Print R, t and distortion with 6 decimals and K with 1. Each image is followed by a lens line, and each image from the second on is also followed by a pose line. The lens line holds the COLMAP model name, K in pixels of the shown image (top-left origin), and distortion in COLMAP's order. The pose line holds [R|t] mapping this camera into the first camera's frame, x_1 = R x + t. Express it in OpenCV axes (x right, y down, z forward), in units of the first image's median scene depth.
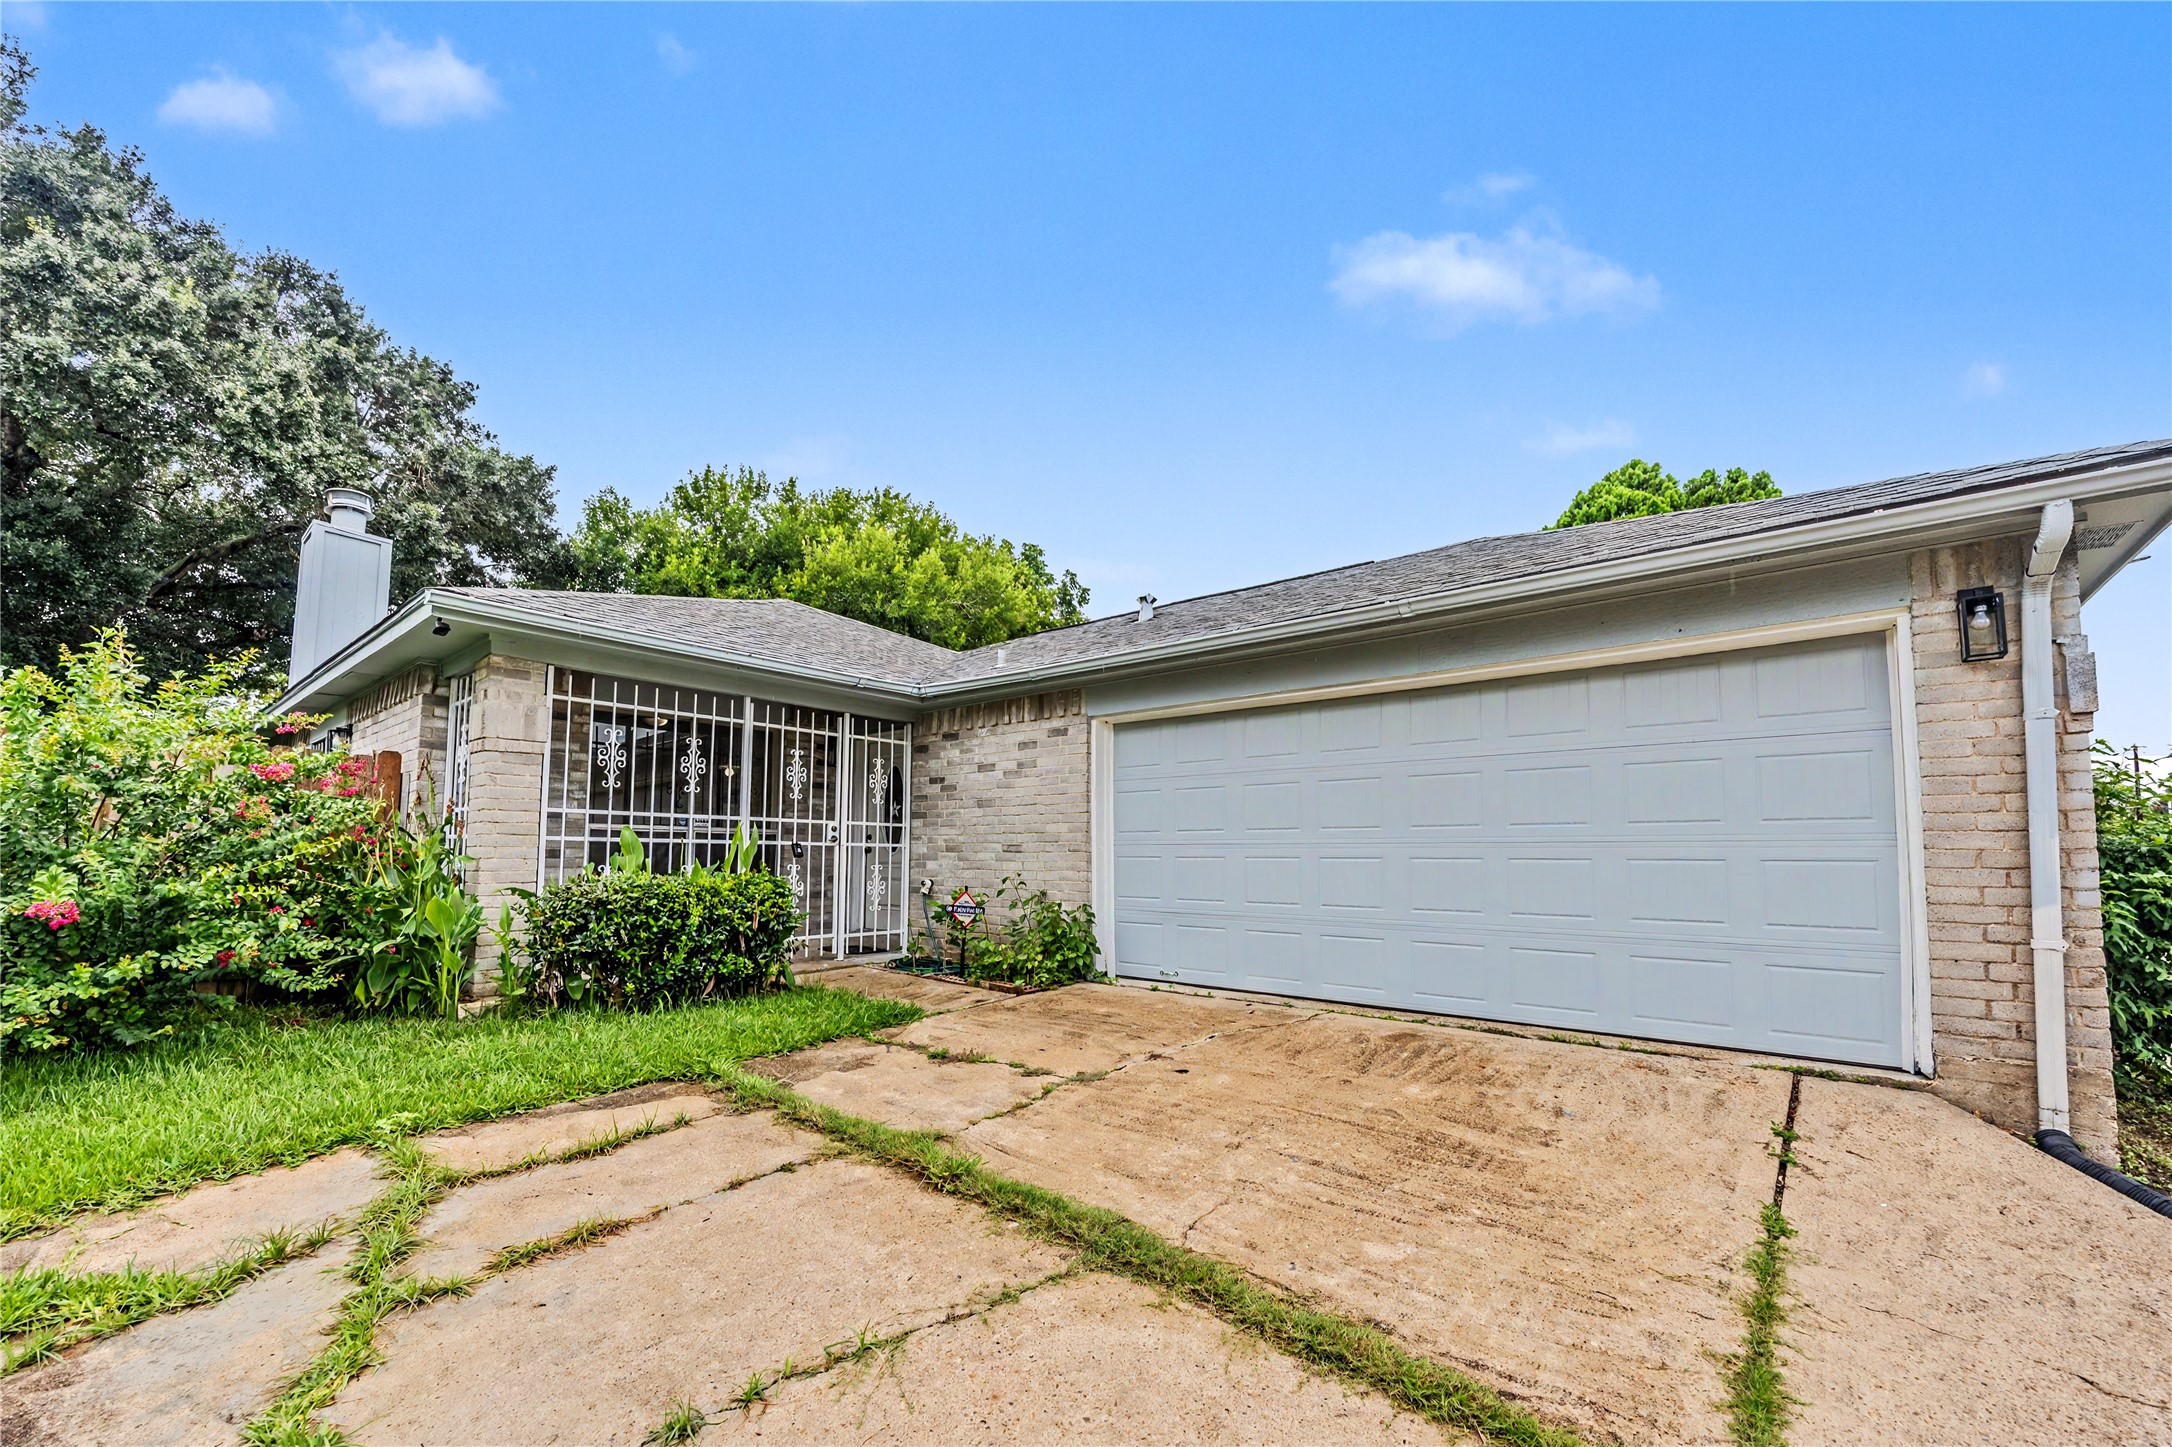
lens RADIAL K [[871.1, 0, 1102.5], [0, 871.1, 799.2], [0, 0, 1]] dist [-0.000649, 0.000689]
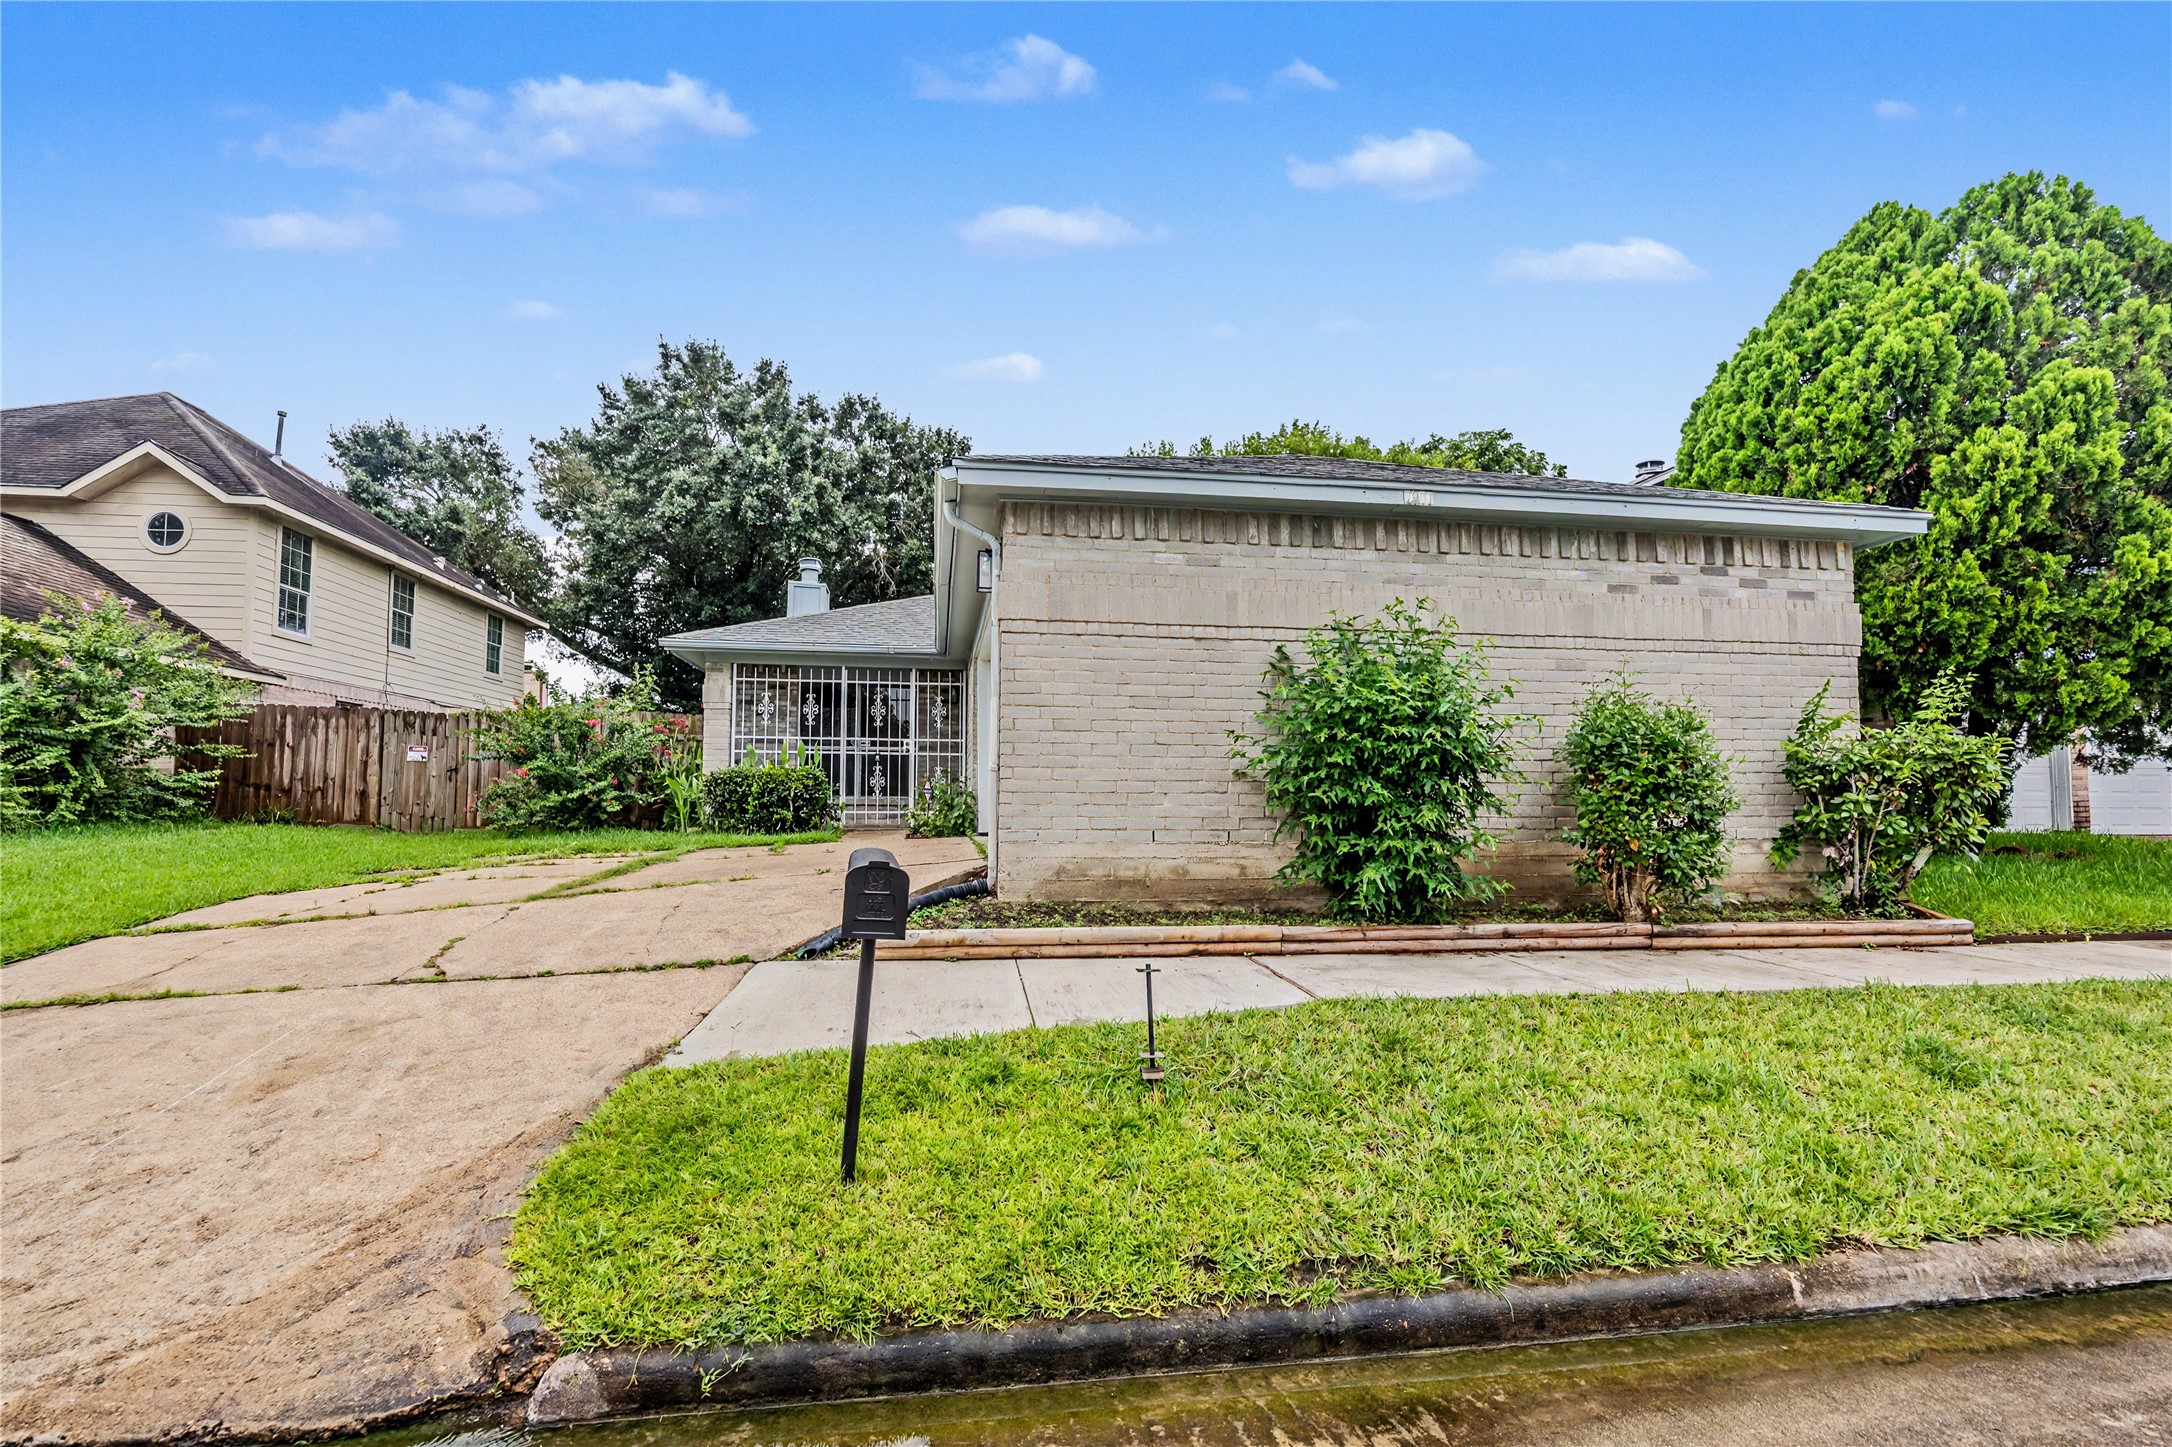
lens RADIAL K [[1005.9, 0, 1093.0], [0, 1005.9, 736.0], [0, 0, 1]] dist [-0.008409, -0.000015]
pose [[0.747085, -0.047795, -0.663008, 1.193348], [0.046168, 0.998734, -0.019974, 0.074960], [0.663123, -0.015687, 0.748346, -0.128309]]
